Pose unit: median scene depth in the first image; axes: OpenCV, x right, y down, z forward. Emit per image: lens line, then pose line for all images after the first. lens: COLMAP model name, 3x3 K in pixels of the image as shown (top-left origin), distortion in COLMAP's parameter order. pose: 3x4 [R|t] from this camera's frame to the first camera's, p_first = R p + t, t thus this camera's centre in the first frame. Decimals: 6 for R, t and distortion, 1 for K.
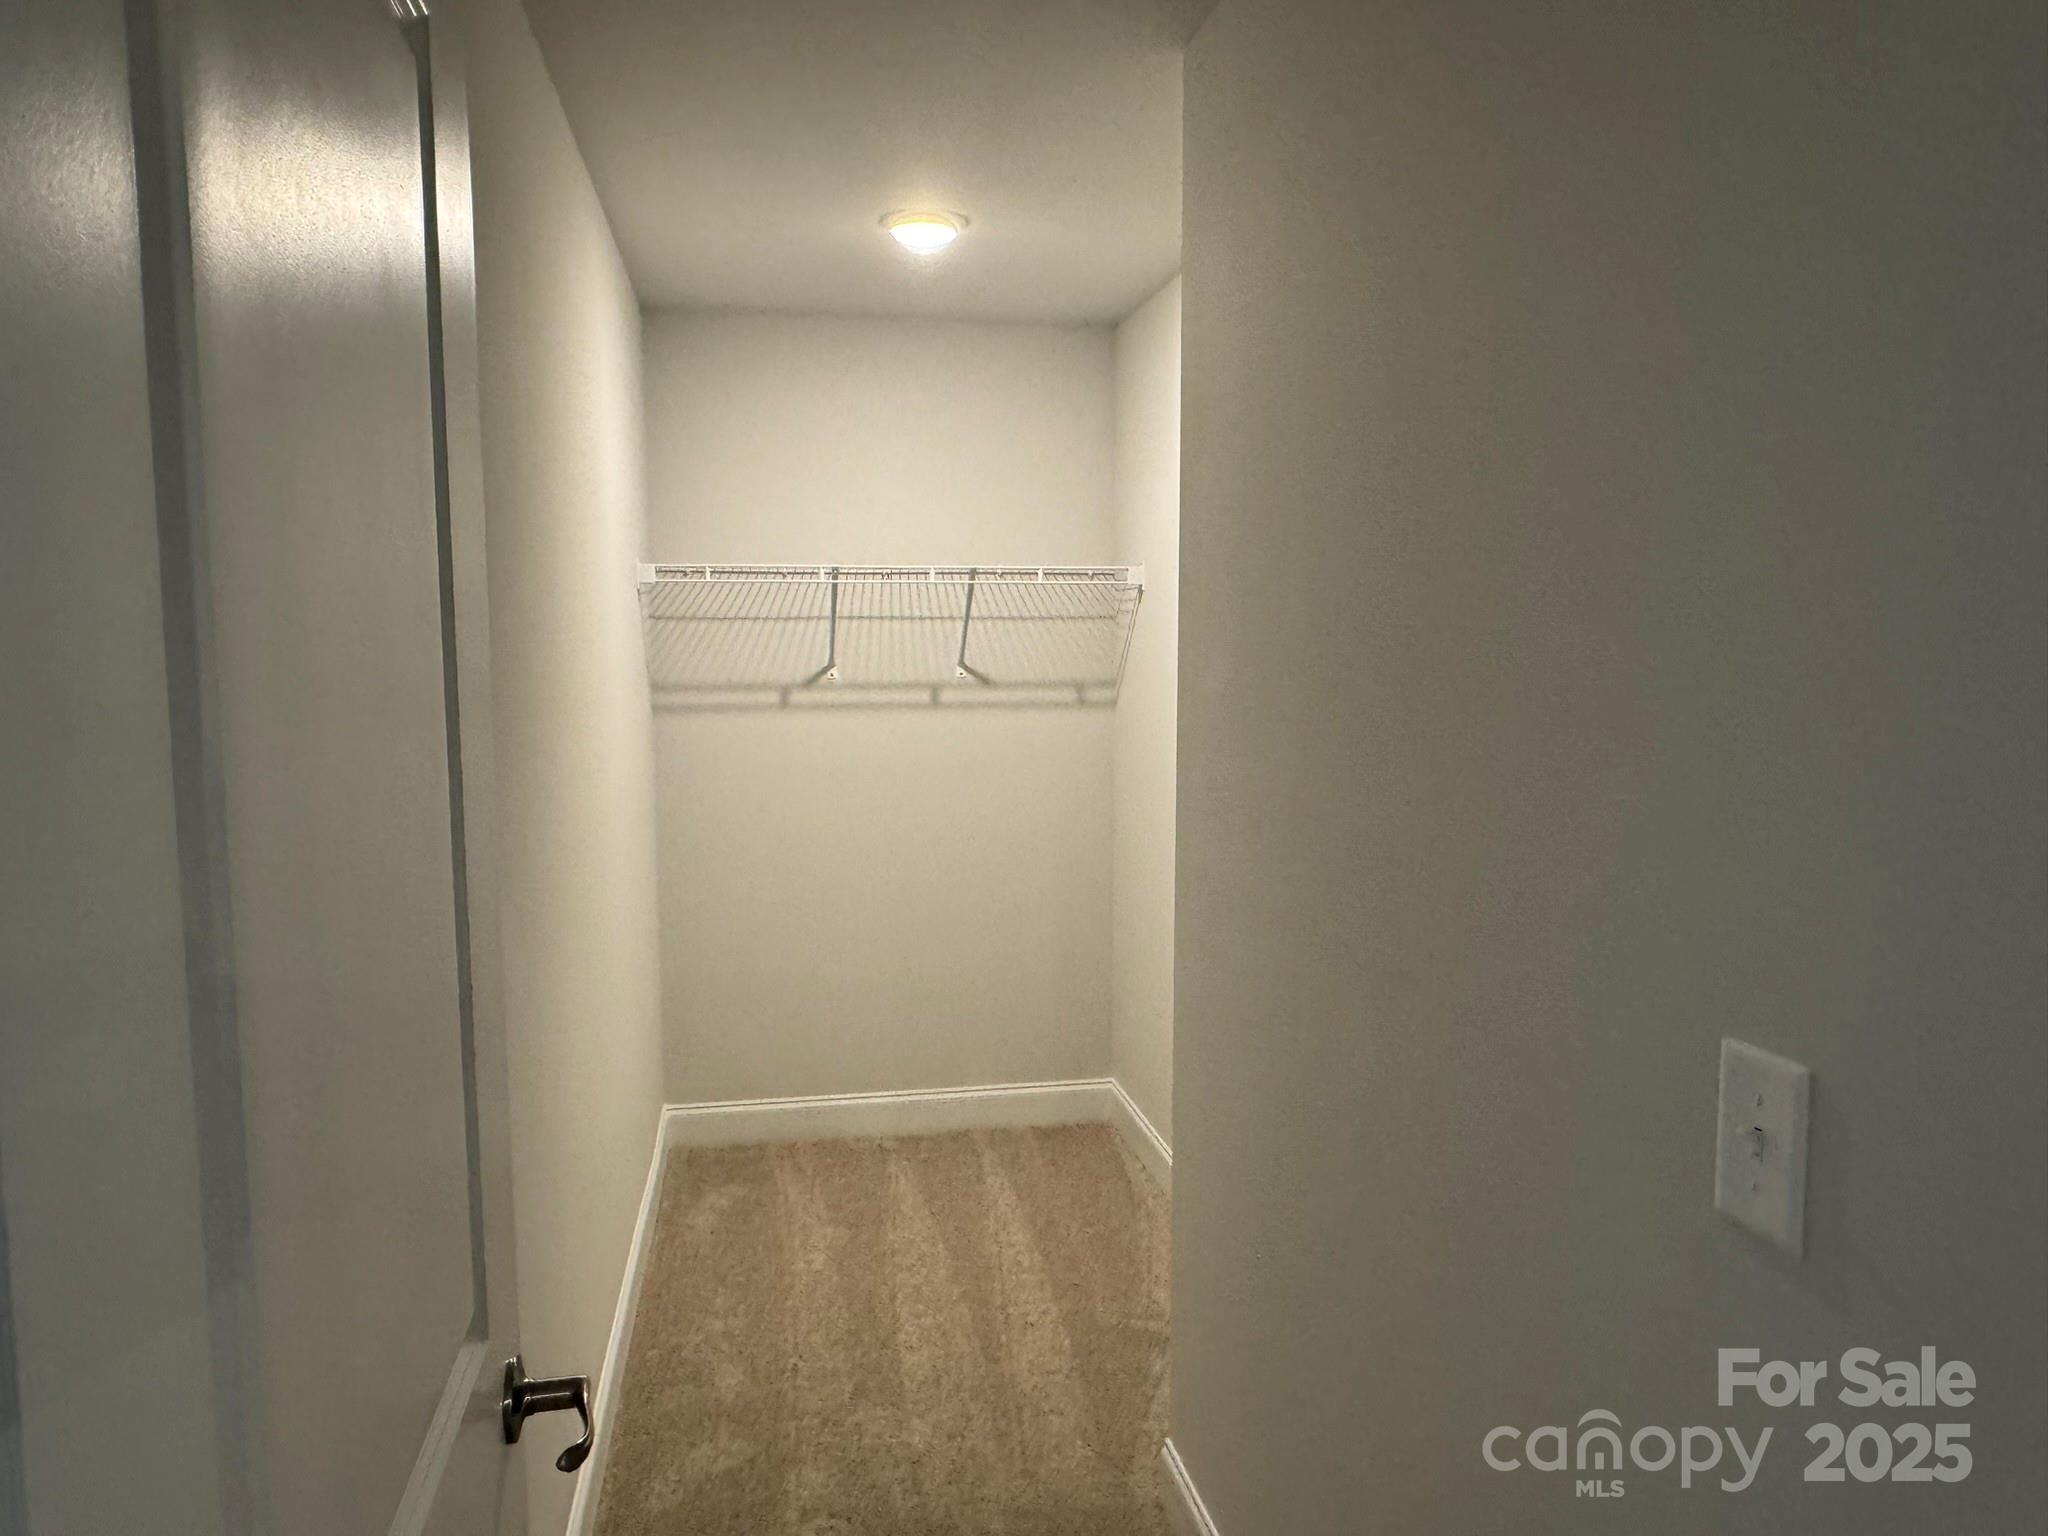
lens RADIAL K [[1398.2, 0, 1001.6], [0, 1398.2, 780.4], [0, 0, 1]] dist [-0.018934, 0.006658]
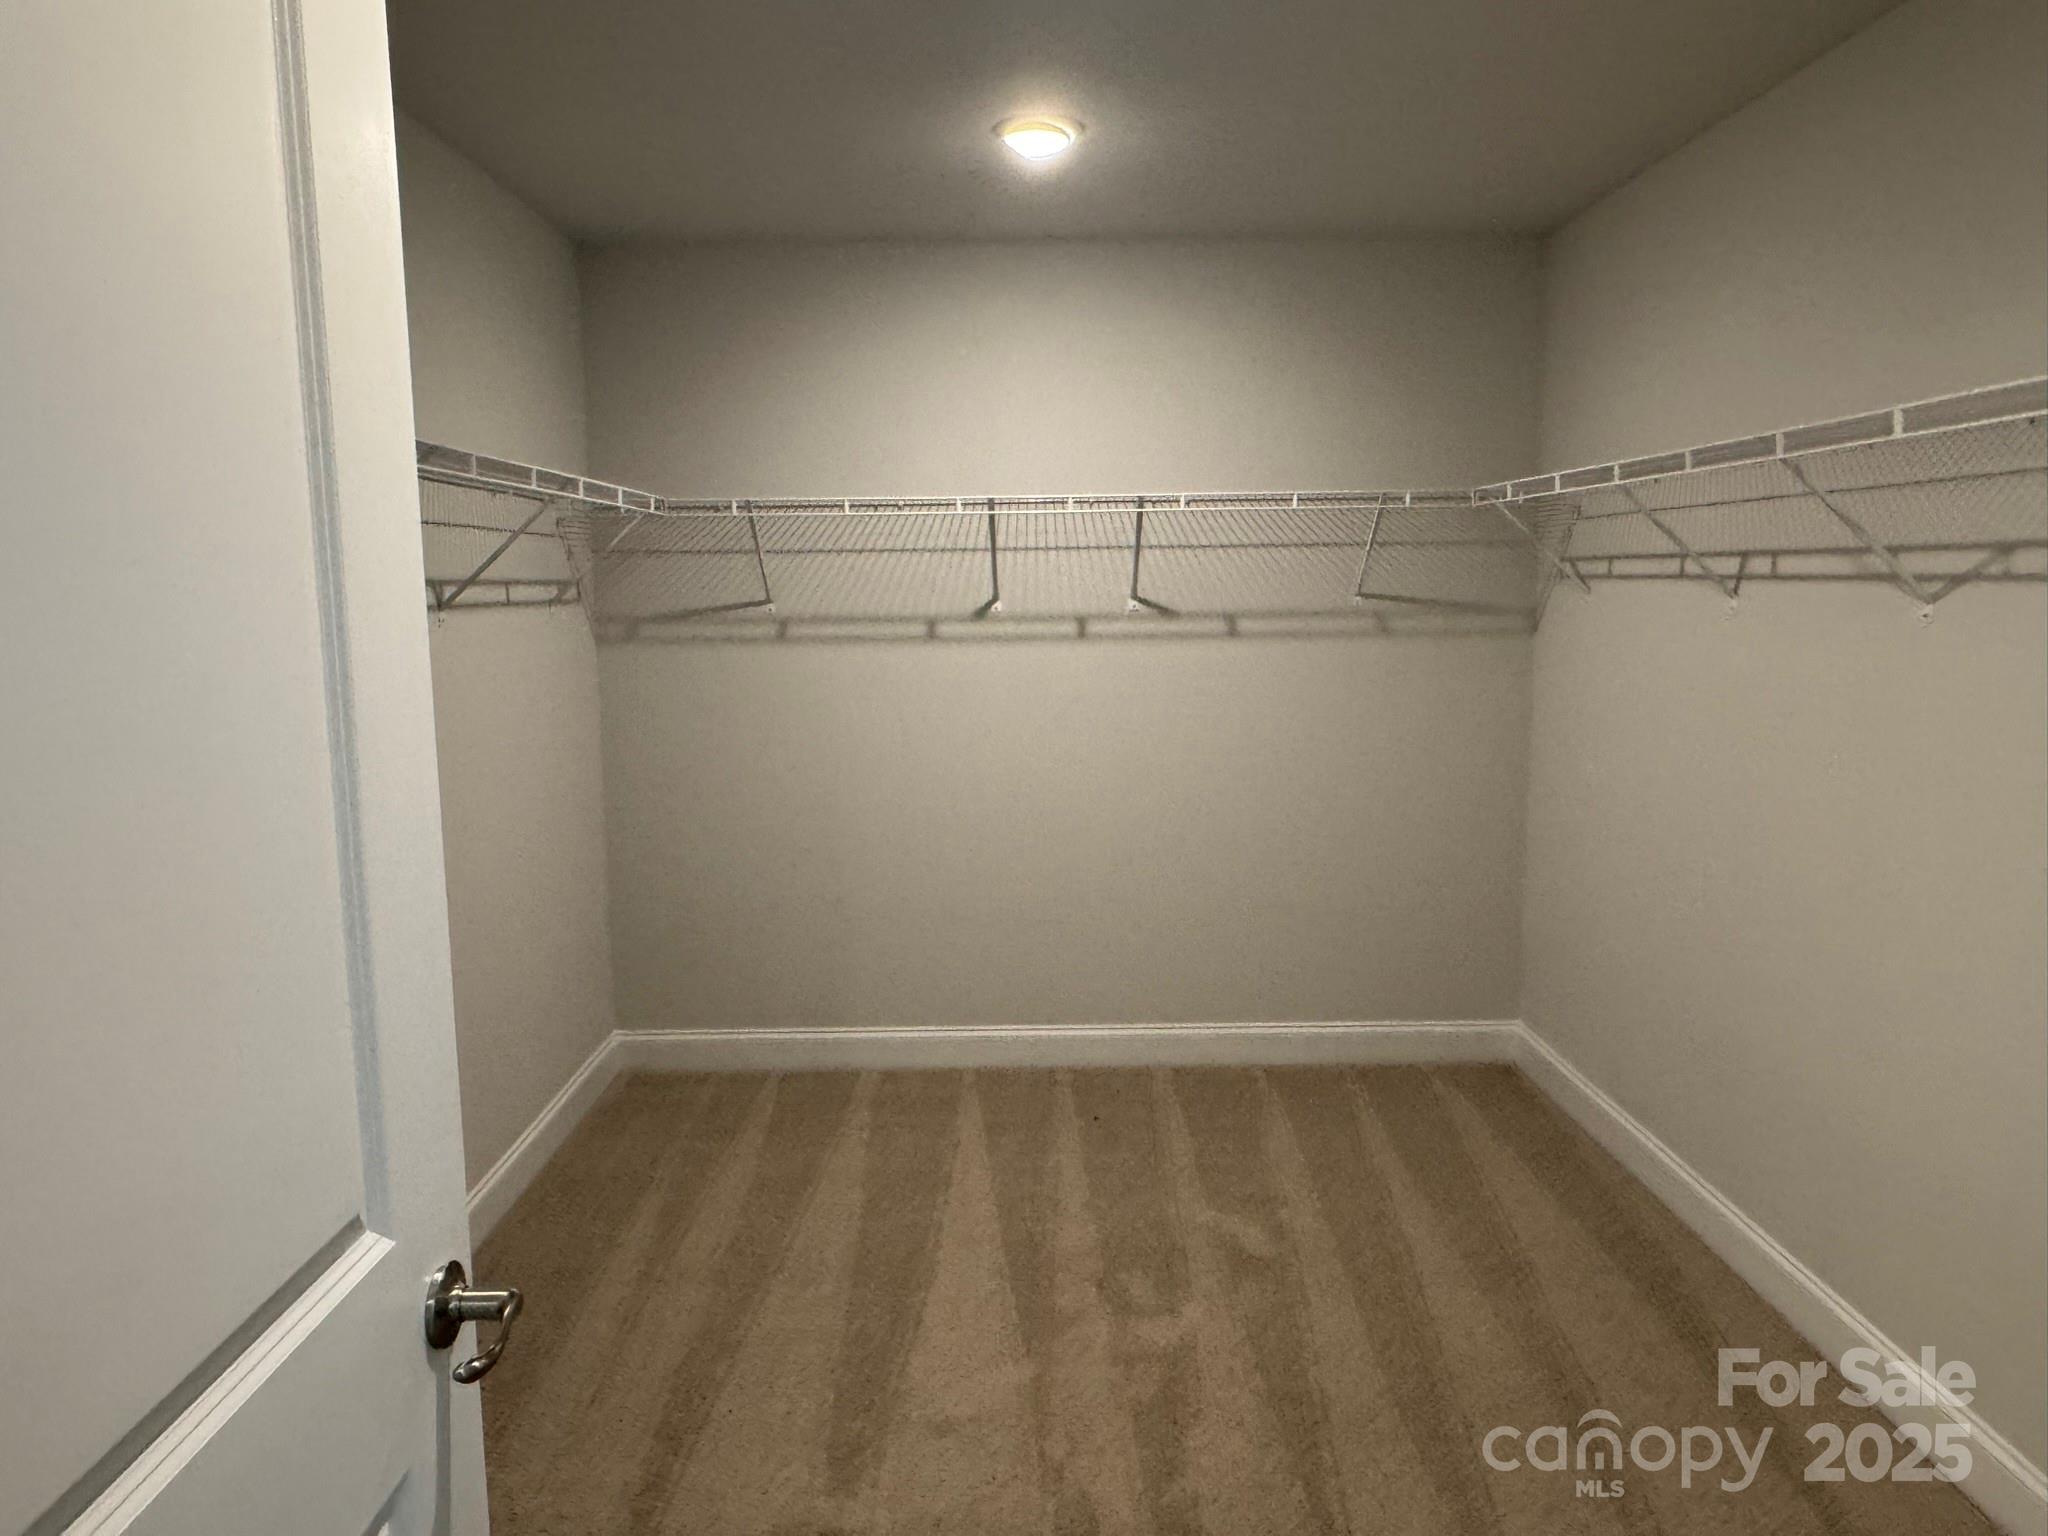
lens RADIAL K [[1398.2, 0, 1029.2], [0, 1398.2, 758.8], [0, 0, 1]] dist [-0.018934, 0.006658]
pose [[0.980852, 0.017127, -0.193999, 0.107908], [-0.010416, 0.999313, 0.035561, -0.002746], [0.194475, -0.032859, 0.980357, 0.024299]]
